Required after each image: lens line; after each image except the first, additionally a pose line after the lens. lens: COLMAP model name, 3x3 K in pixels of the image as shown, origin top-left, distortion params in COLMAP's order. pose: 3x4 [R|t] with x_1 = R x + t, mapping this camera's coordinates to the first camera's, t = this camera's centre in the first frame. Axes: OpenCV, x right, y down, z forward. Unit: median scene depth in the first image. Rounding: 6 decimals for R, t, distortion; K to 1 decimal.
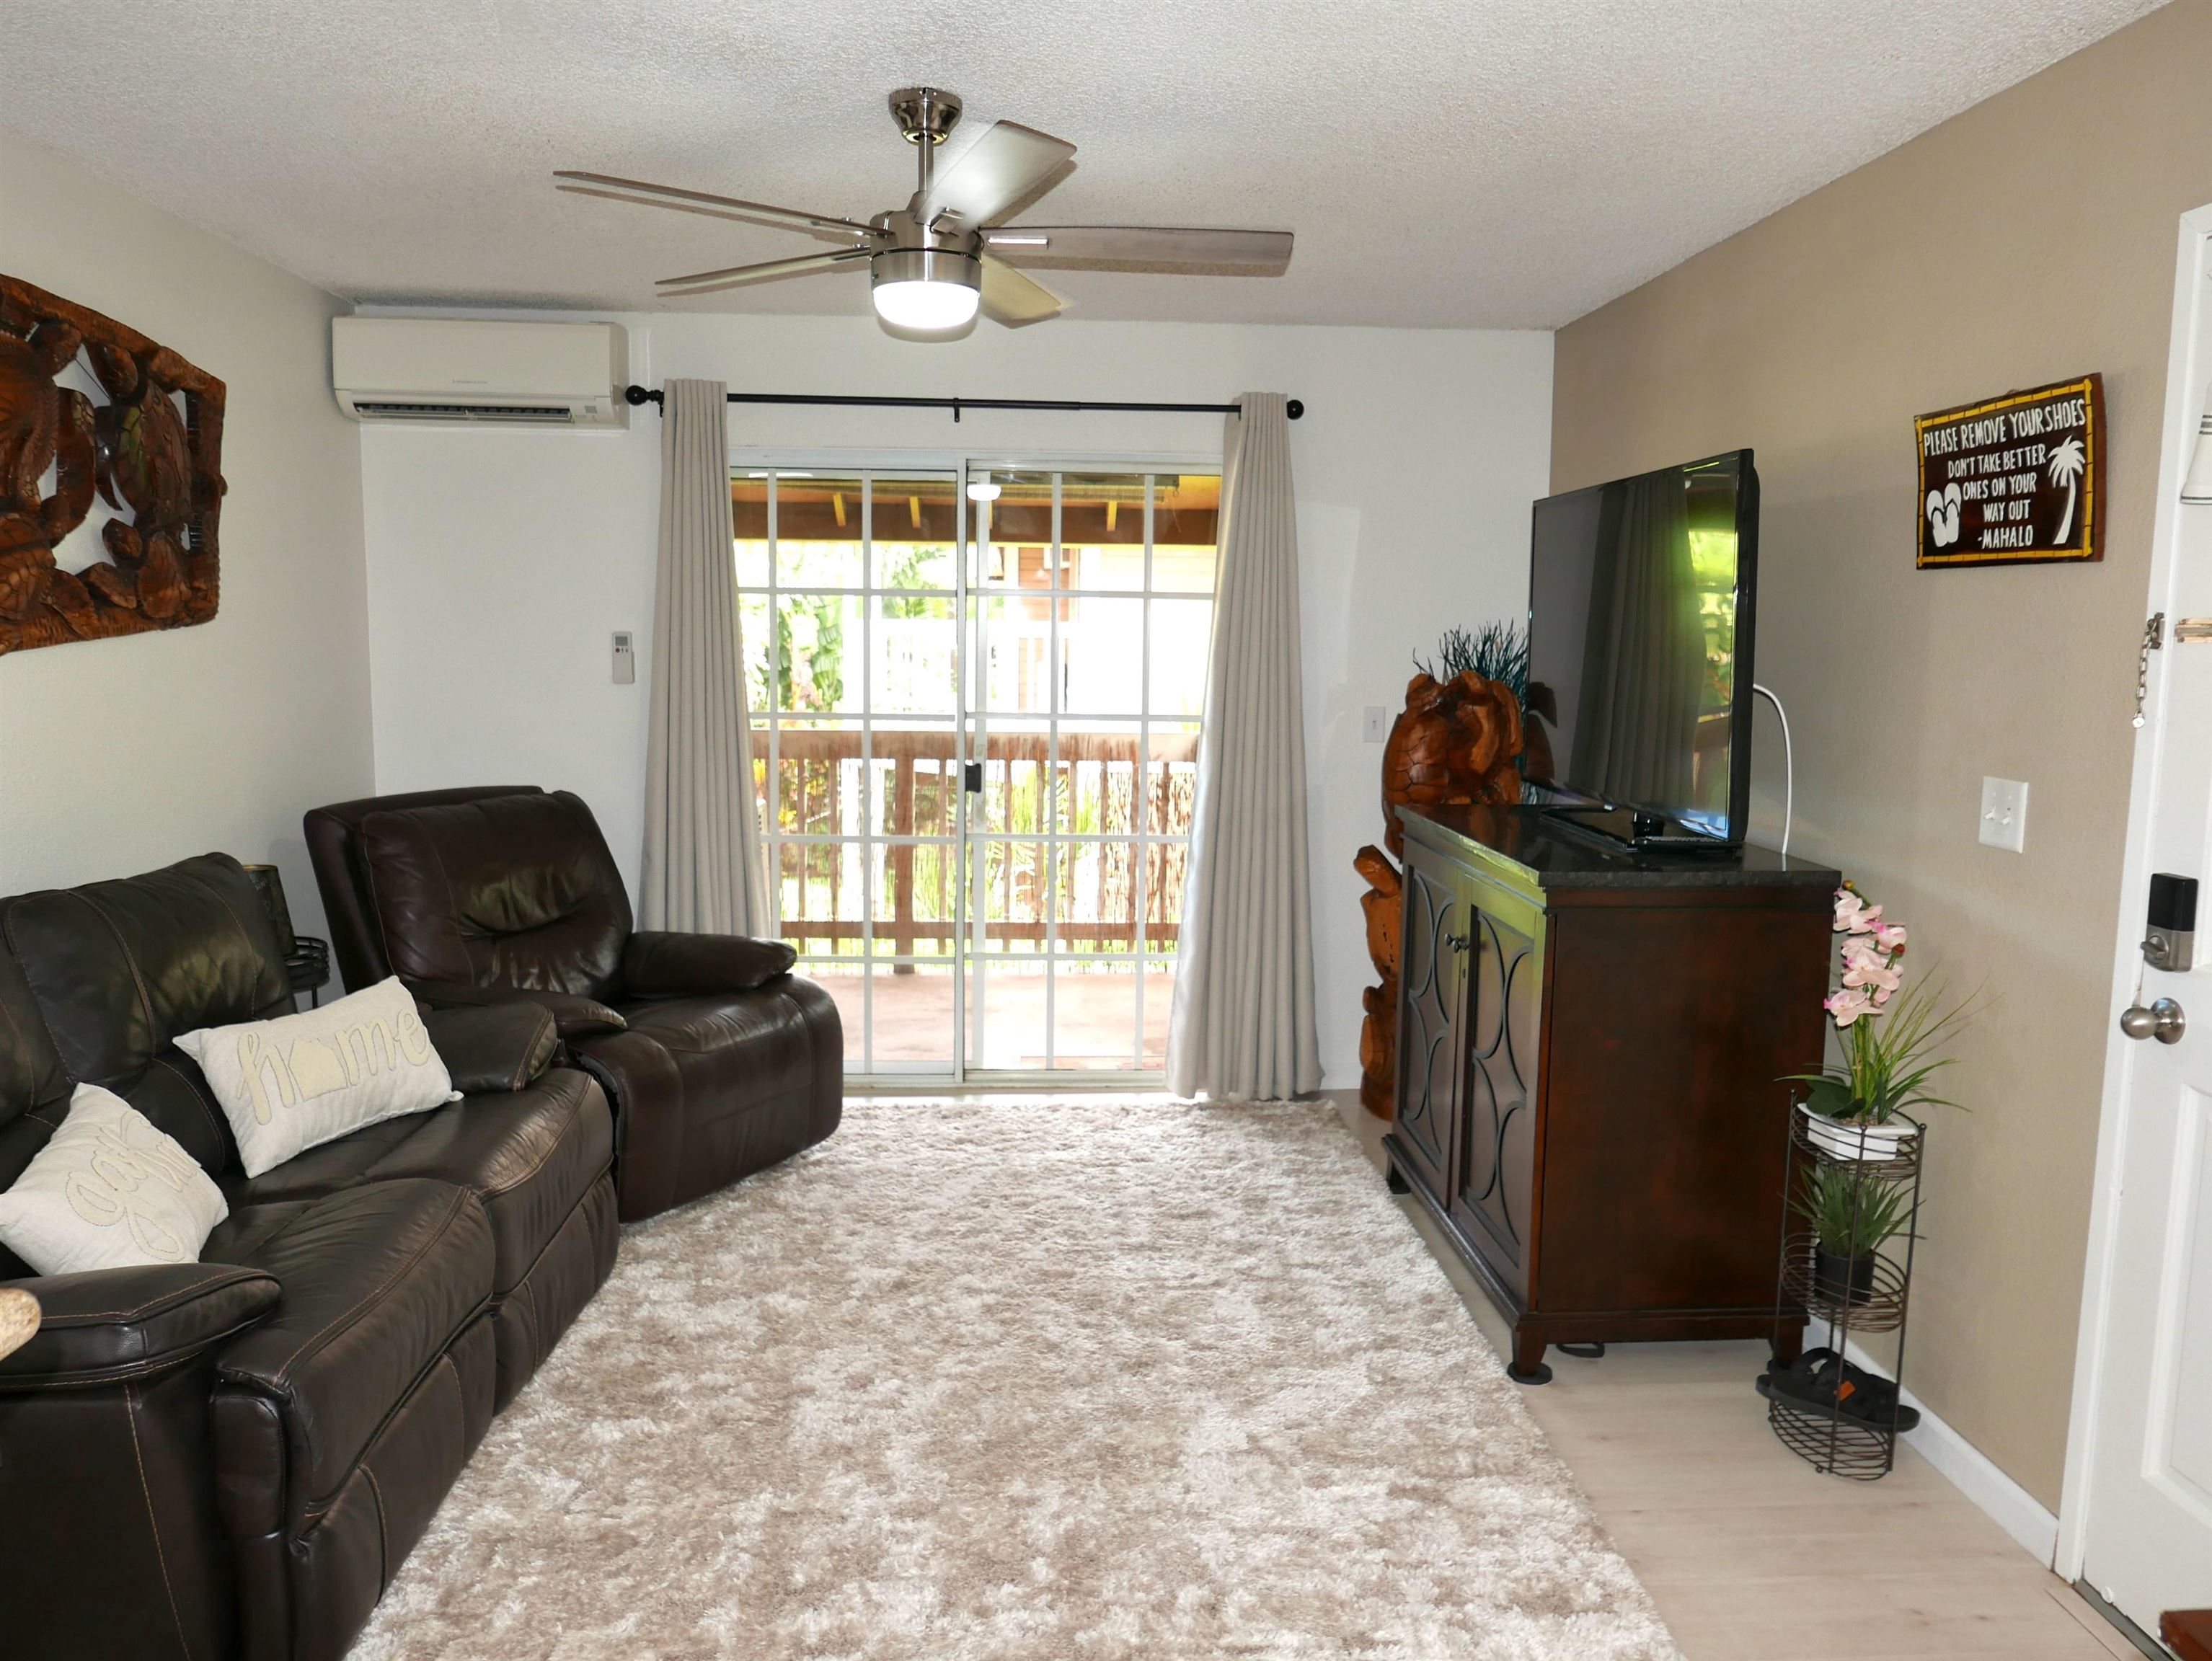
lens RADIAL K [[1591.6, 0, 1103.7], [0, 1591.6, 815.8], [0, 0, 1]] dist [-0.020793, 0.001959]
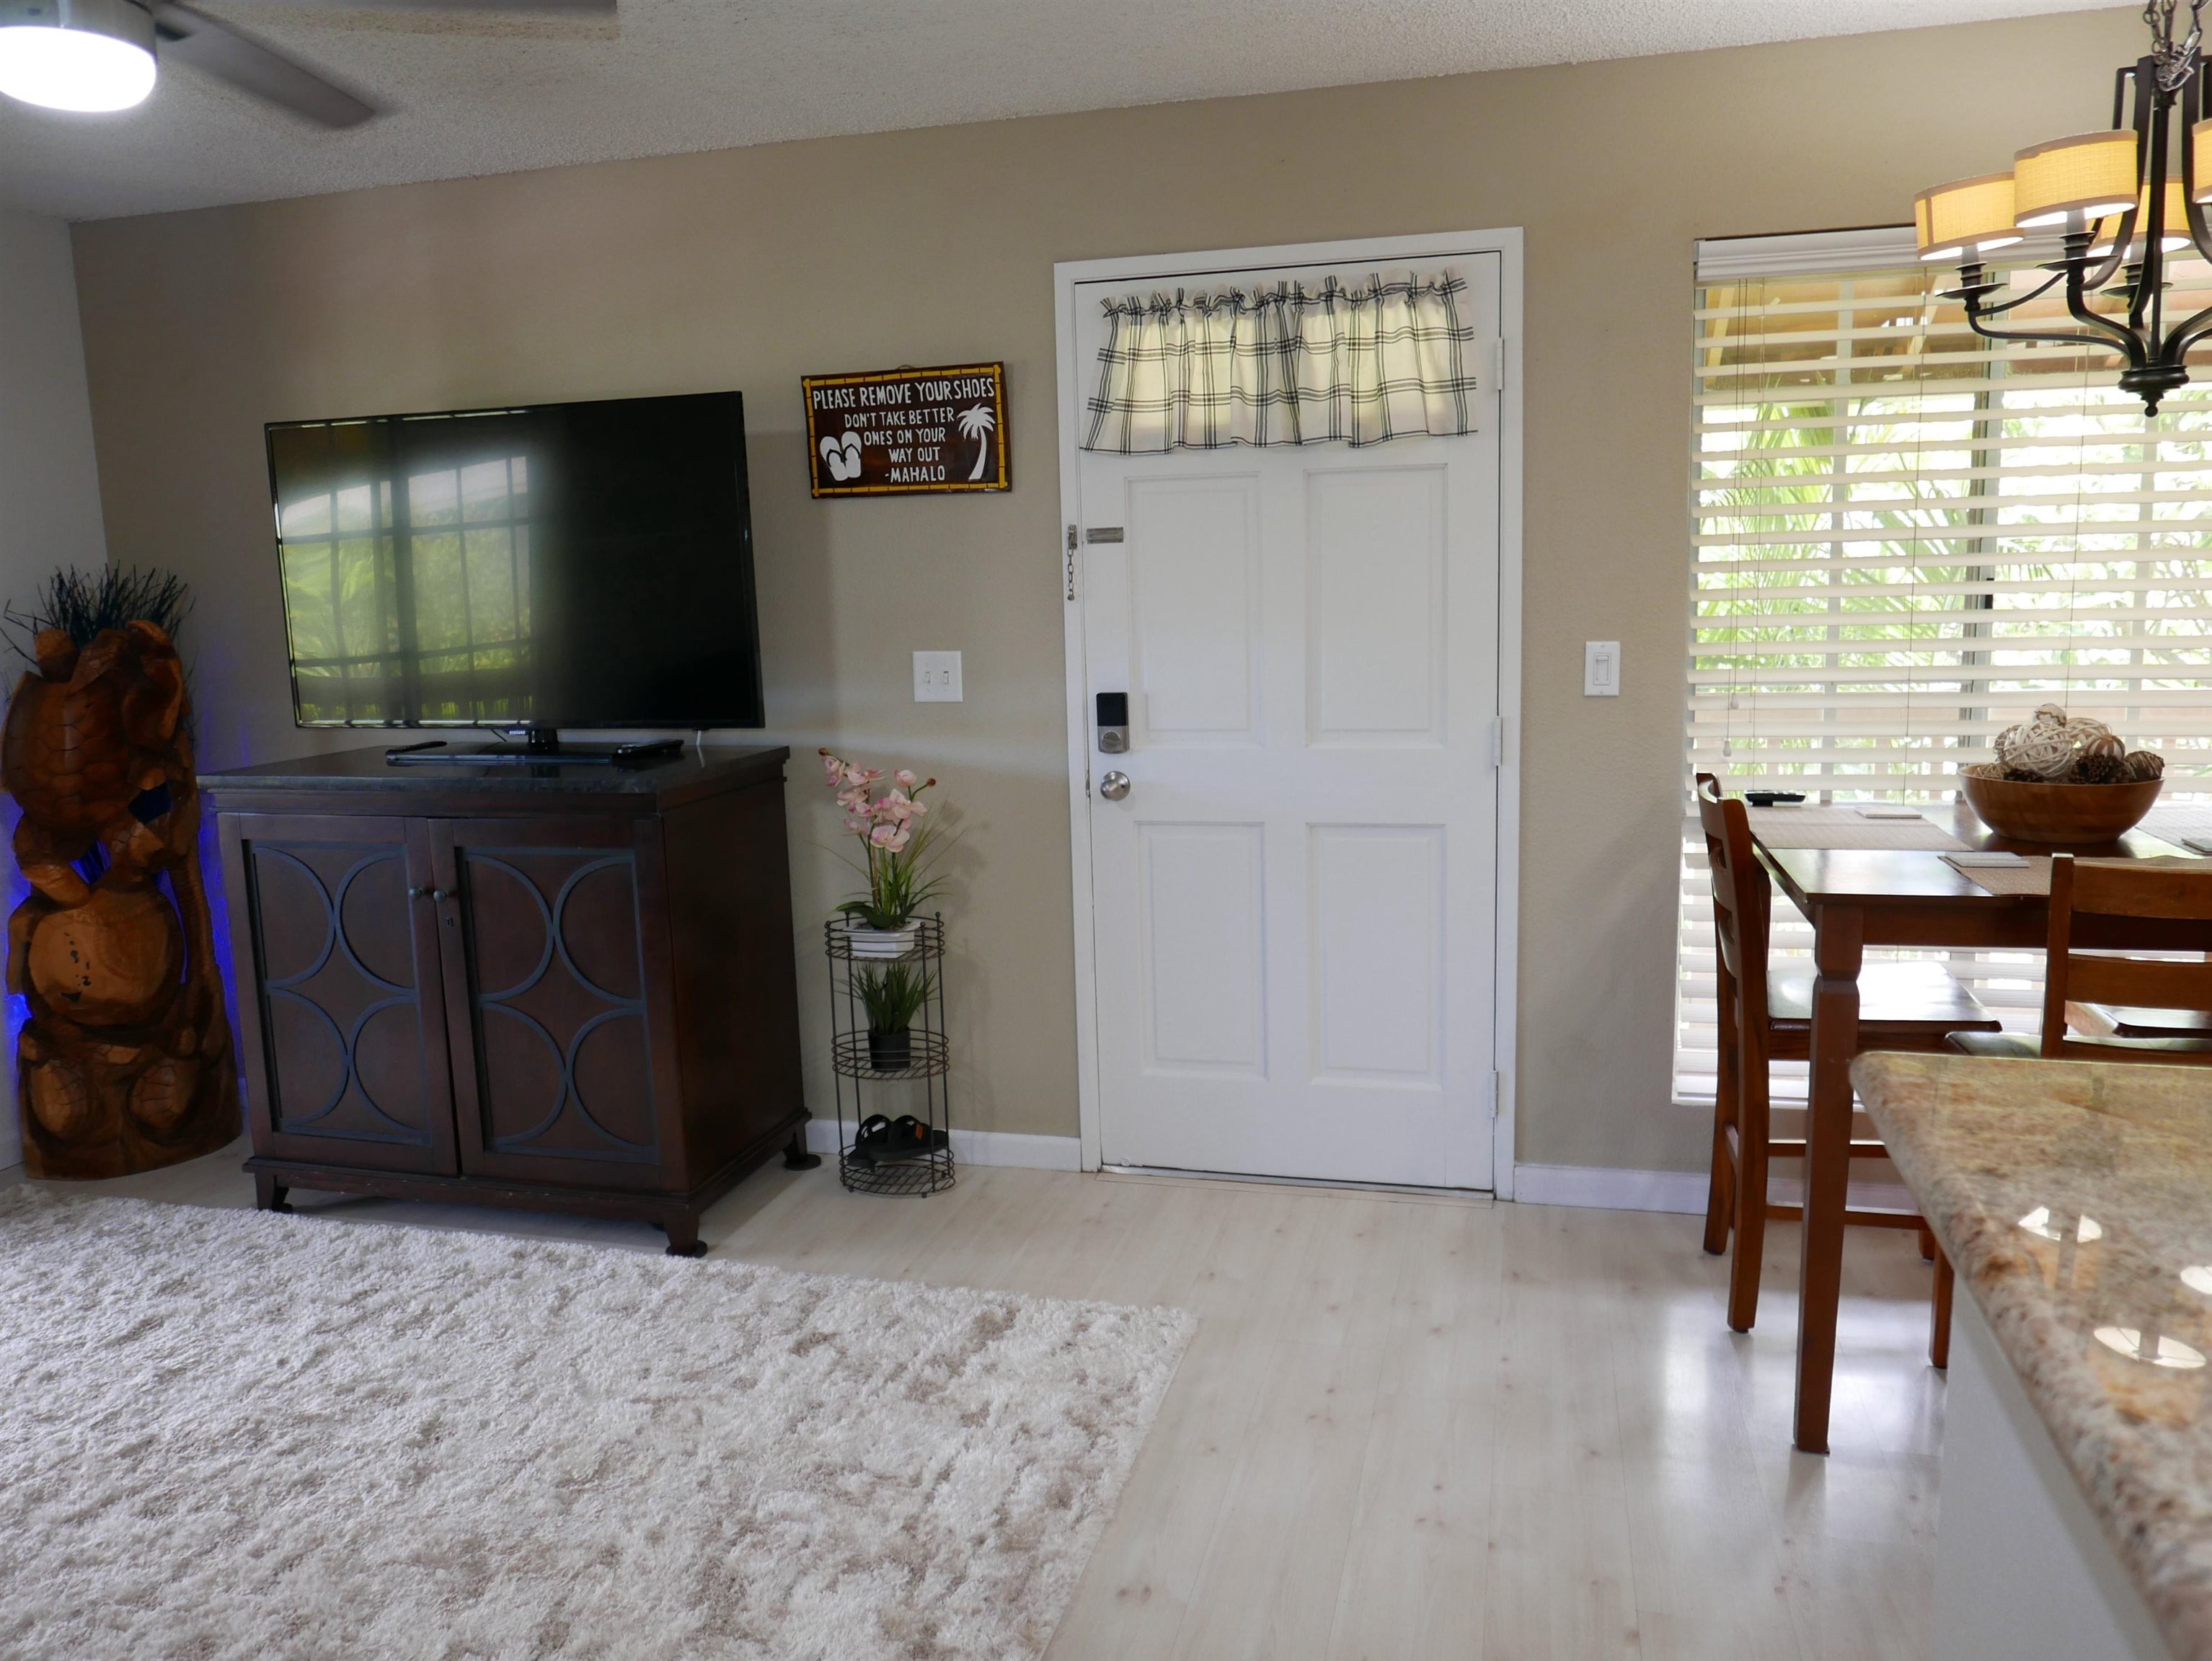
lens RADIAL K [[1591.6, 0, 1103.7], [0, 1591.6, 815.8], [0, 0, 1]] dist [-0.020793, 0.001959]
pose [[0.305335, -0.154786, 0.939581, -0.701451], [0.142803, 0.982985, 0.115529, -0.021423], [-0.941476, 0.098900, 0.322244, 0.426982]]
